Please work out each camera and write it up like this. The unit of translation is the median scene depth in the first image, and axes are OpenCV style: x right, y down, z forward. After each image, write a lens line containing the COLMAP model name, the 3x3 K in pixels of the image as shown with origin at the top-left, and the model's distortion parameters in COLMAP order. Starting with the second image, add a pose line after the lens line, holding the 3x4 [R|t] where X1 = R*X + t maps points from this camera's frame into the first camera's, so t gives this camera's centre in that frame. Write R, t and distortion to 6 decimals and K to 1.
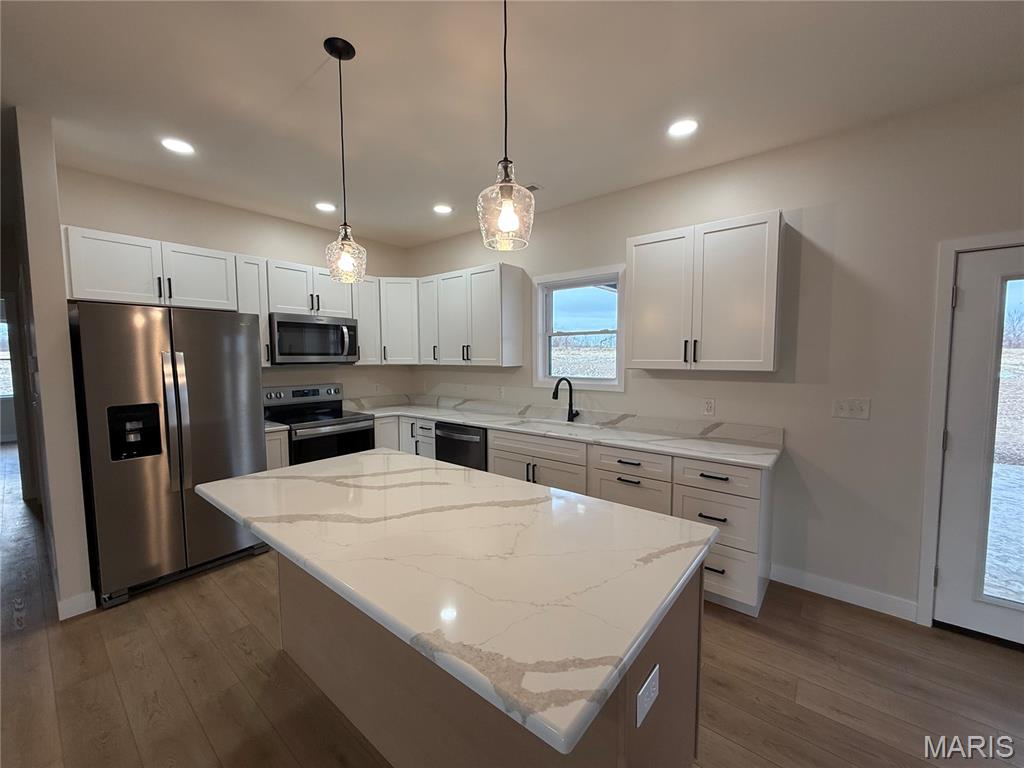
lens RADIAL K [[409.7, 0, 509.0], [0, 409.7, 385.0], [0, 0, 1]] dist [-0.002879, 0.001577]
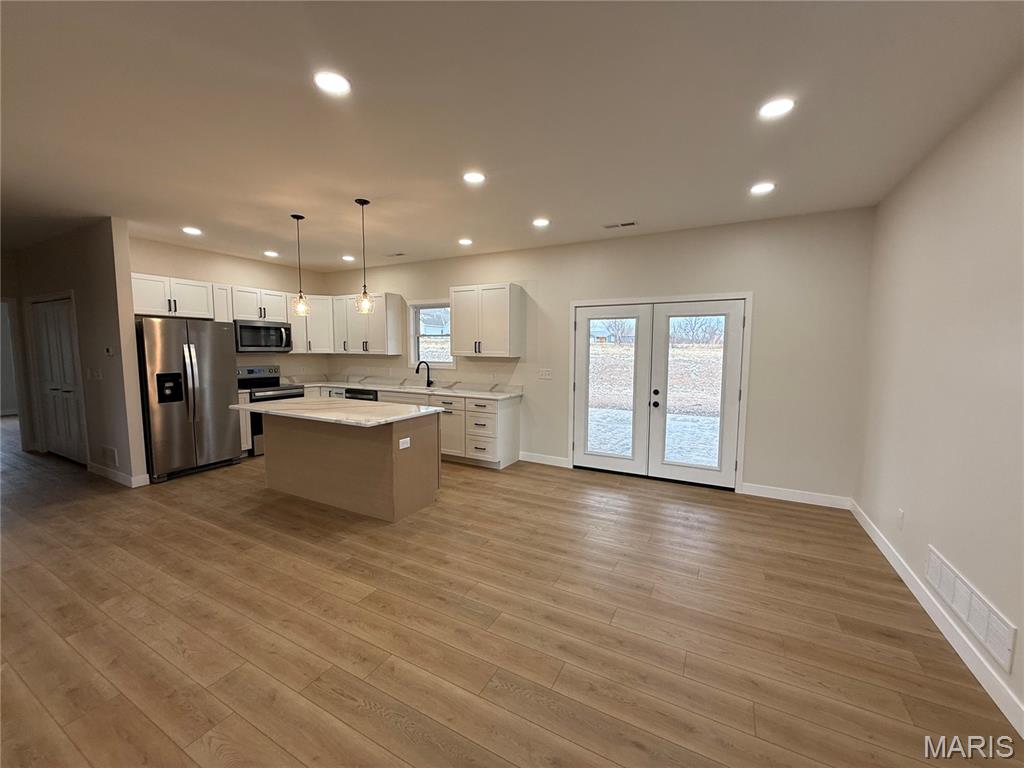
lens RADIAL K [[409.7, 0, 510.4], [0, 409.7, 384.9], [0, 0, 1]] dist [-0.002879, 0.001577]
pose [[0.981121, -0.006684, 0.193278, 0.188171], [0.003077, 0.999816, 0.018960, 0.058399], [-0.193369, -0.018007, 0.980961, -0.907447]]
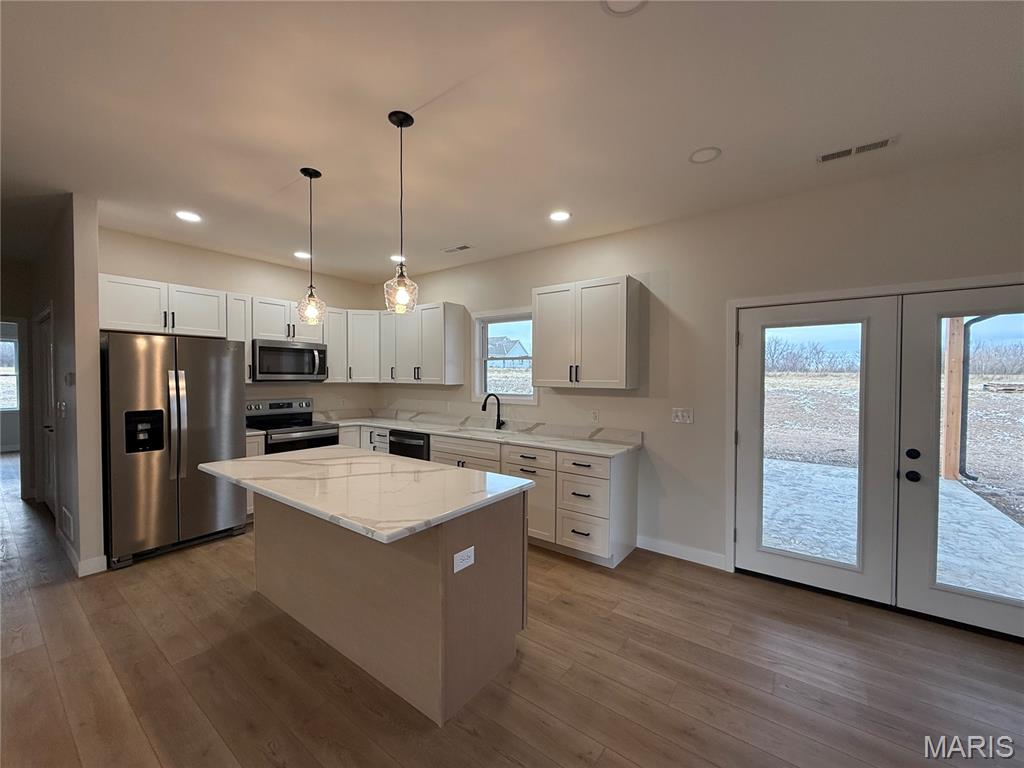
lens RADIAL K [[409.7, 0, 509.7], [0, 409.7, 384.8], [0, 0, 1]] dist [-0.002879, 0.001577]
pose [[0.998901, 0.008258, 0.046145, 0.151883], [-0.005880, 0.998659, -0.051439, 0.021734], [-0.046508, 0.051111, 0.997609, -0.297867]]
